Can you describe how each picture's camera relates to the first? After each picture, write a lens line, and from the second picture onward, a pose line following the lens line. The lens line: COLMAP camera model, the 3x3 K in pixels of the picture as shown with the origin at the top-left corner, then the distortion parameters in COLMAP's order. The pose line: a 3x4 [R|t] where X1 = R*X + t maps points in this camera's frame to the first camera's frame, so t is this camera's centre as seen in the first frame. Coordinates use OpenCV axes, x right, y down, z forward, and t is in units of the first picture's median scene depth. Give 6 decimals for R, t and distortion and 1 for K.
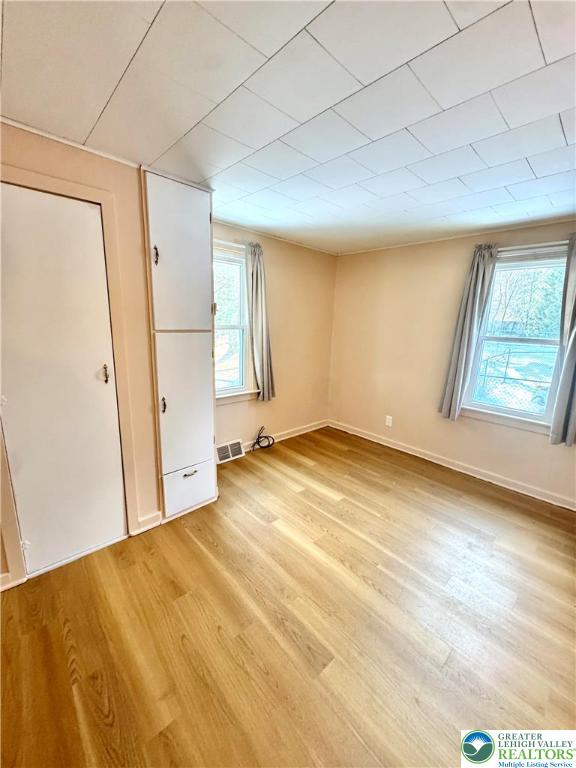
lens RADIAL K [[306.4, 0, 289.1], [0, 306.4, 384.4], [0, 0, 1]] dist [-0.000587, -0.000174]
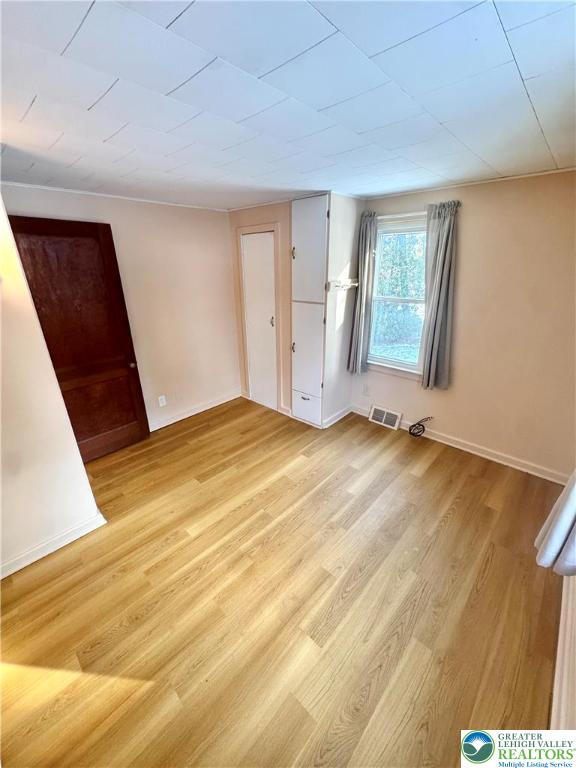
lens RADIAL K [[306.4, 0, 288.3], [0, 306.4, 384.1], [0, 0, 1]] dist [-0.000587, -0.000174]
pose [[0.070355, 0.335688, -0.939342, 1.077839], [-0.196594, 0.927873, 0.316864, -0.237659], [0.977958, 0.162376, 0.131275, 0.721845]]
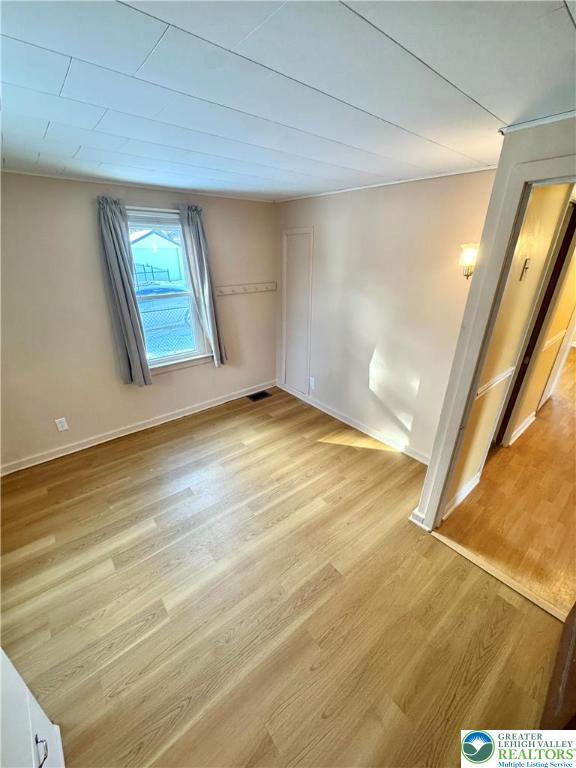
lens RADIAL K [[306.4, 0, 289.3], [0, 306.4, 384.4], [0, 0, 1]] dist [-0.000587, -0.000174]
pose [[0.054620, -0.434281, 0.899120, -0.471216], [0.205434, 0.886087, 0.415507, -0.278747], [-0.977146, 0.162015, 0.137614, 0.523370]]
